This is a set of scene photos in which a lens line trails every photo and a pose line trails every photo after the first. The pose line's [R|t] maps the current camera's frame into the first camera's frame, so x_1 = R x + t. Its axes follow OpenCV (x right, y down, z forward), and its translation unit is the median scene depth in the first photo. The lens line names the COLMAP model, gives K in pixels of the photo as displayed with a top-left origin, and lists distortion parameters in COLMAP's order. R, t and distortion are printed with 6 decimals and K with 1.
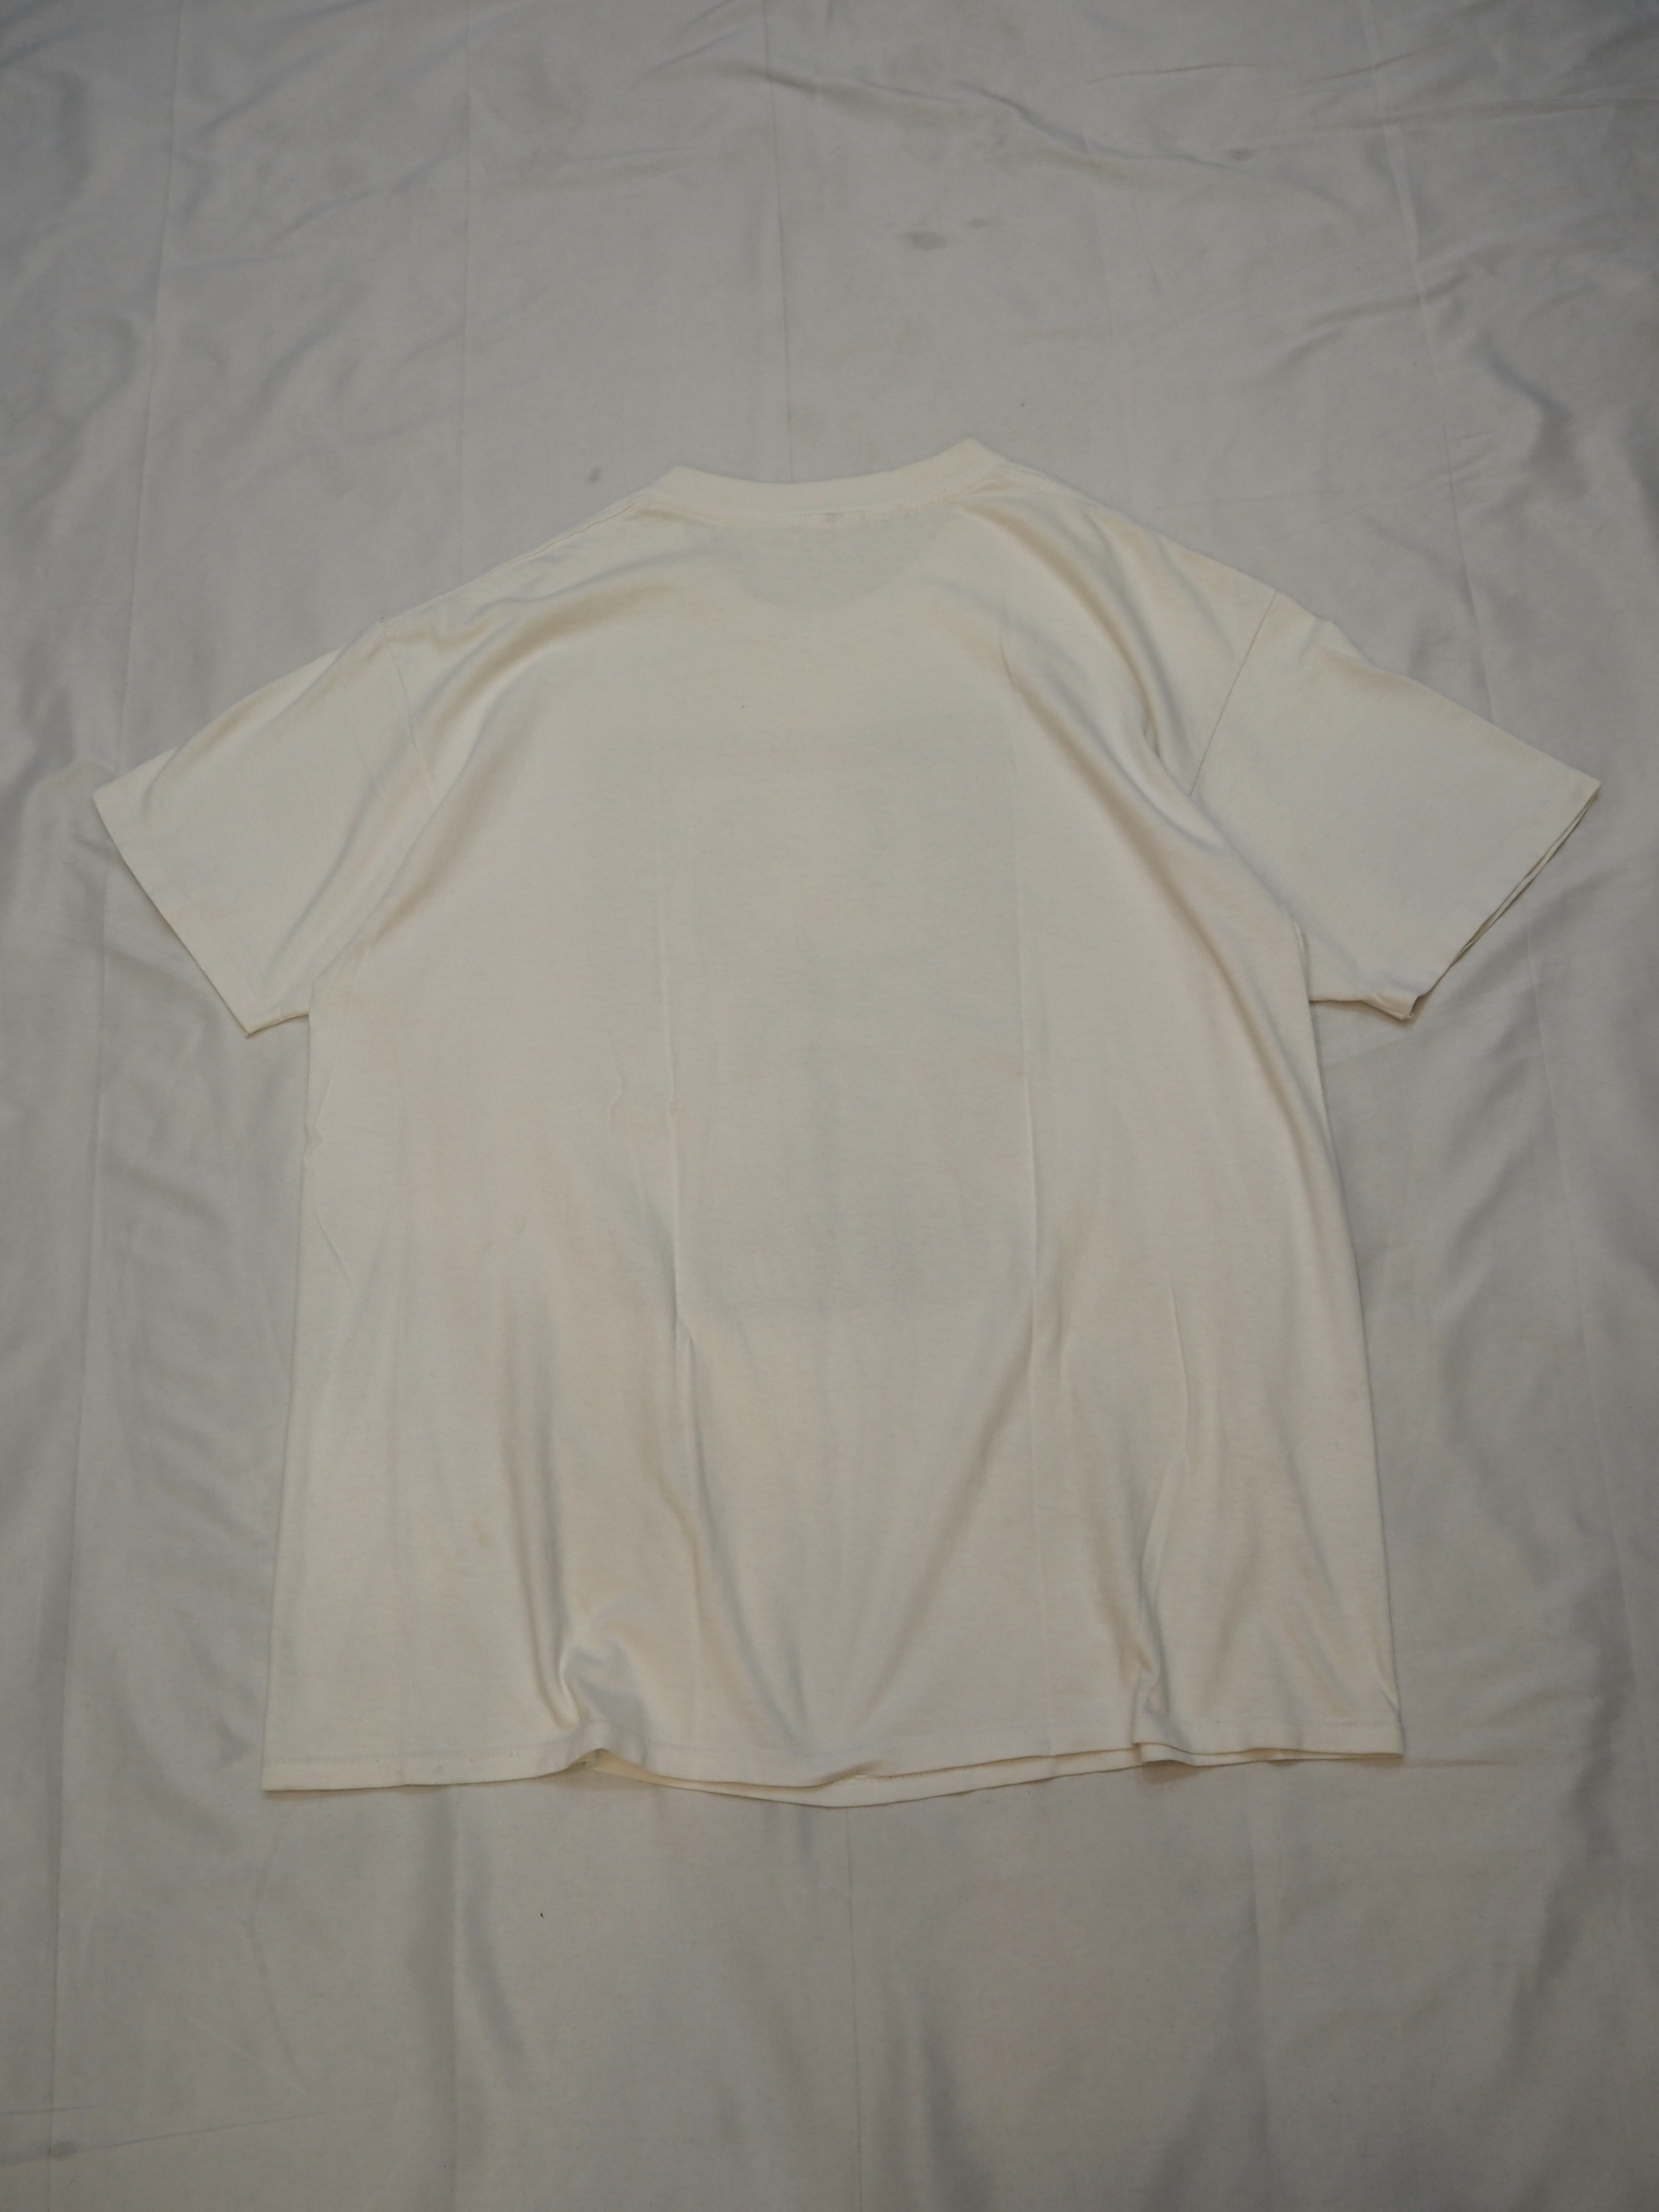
lens RADIAL K [[2028.3, 0, 829.5], [0, 2028.3, 1106.0], [0, 0, 1]] dist [-0.043662, 0.023042]
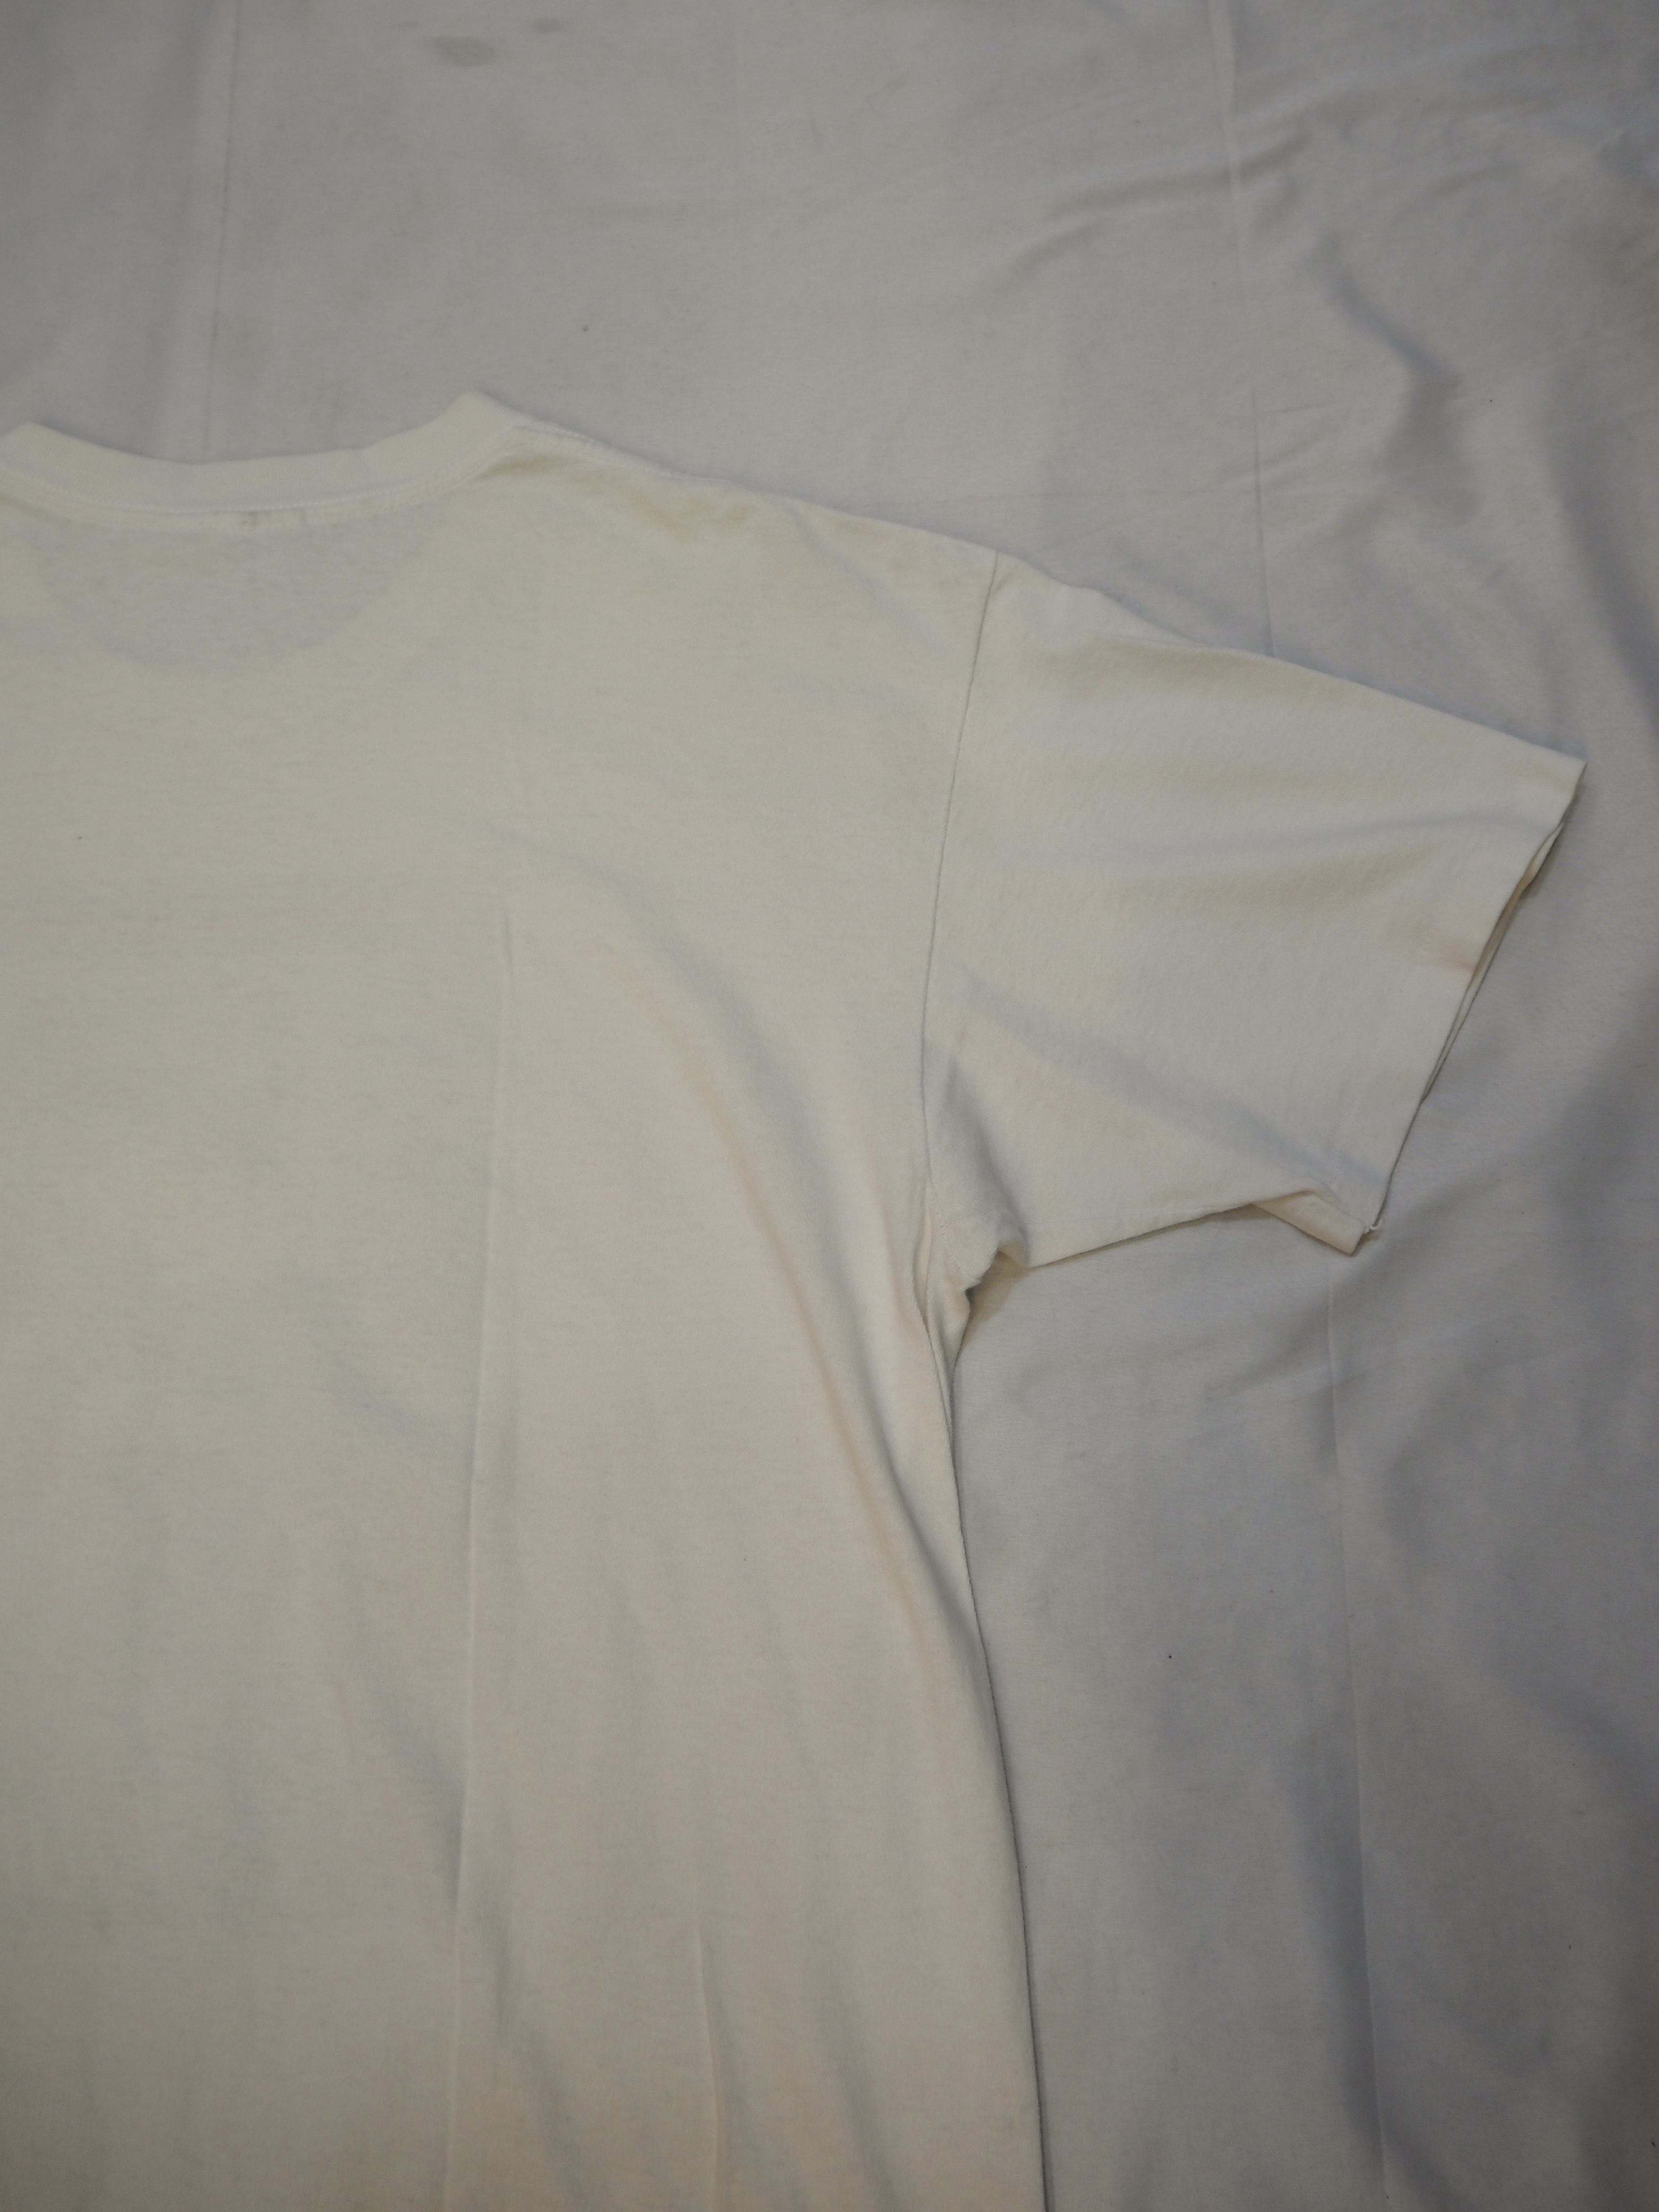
lens RADIAL K [[2028.5, 0, 829.5], [0, 2028.5, 1106.0], [0, 0, 1]] dist [-0.043662, 0.023042]
pose [[0.999019, 0.023520, 0.037531, 0.153520], [-0.026252, 0.996908, 0.074057, -0.157396], [-0.035673, -0.074969, 0.996548, 0.362777]]
